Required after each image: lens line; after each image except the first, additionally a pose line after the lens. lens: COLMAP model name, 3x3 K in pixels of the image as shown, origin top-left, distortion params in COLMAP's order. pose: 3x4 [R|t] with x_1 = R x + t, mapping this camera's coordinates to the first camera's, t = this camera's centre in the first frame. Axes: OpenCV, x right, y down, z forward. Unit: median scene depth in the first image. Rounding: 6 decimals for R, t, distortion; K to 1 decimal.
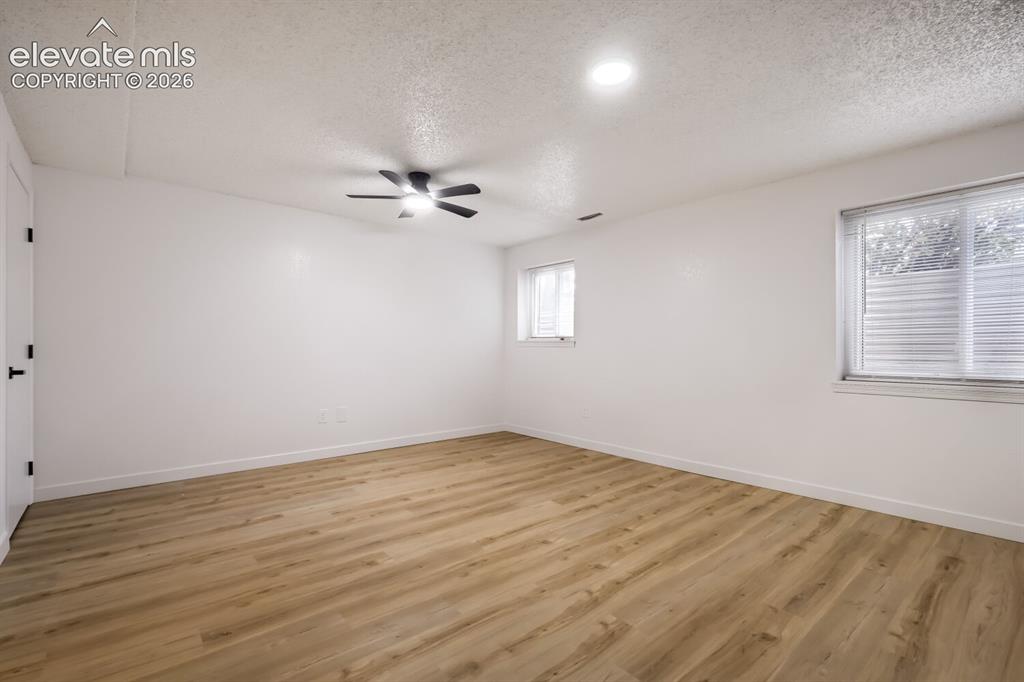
lens RADIAL K [[448.8, 0, 506.6], [0, 448.8, 344.5], [0, 0, 1]] dist [-0.004579, -0.000098]
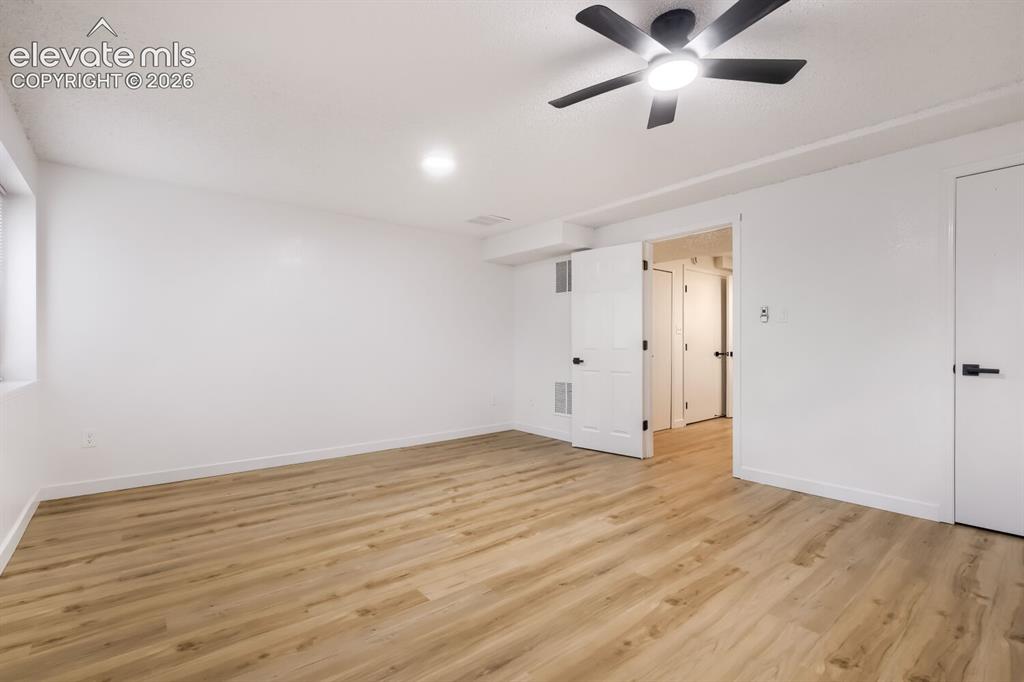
lens RADIAL K [[448.8, 0, 506.6], [0, 448.8, 344.5], [0, 0, 1]] dist [-0.004579, -0.000098]
pose [[-0.999868, -0.002854, 0.016022, -0.016953], [-0.002998, 0.999956, -0.008933, 0.016000], [-0.015995, -0.008980, -0.999832, 1.982714]]
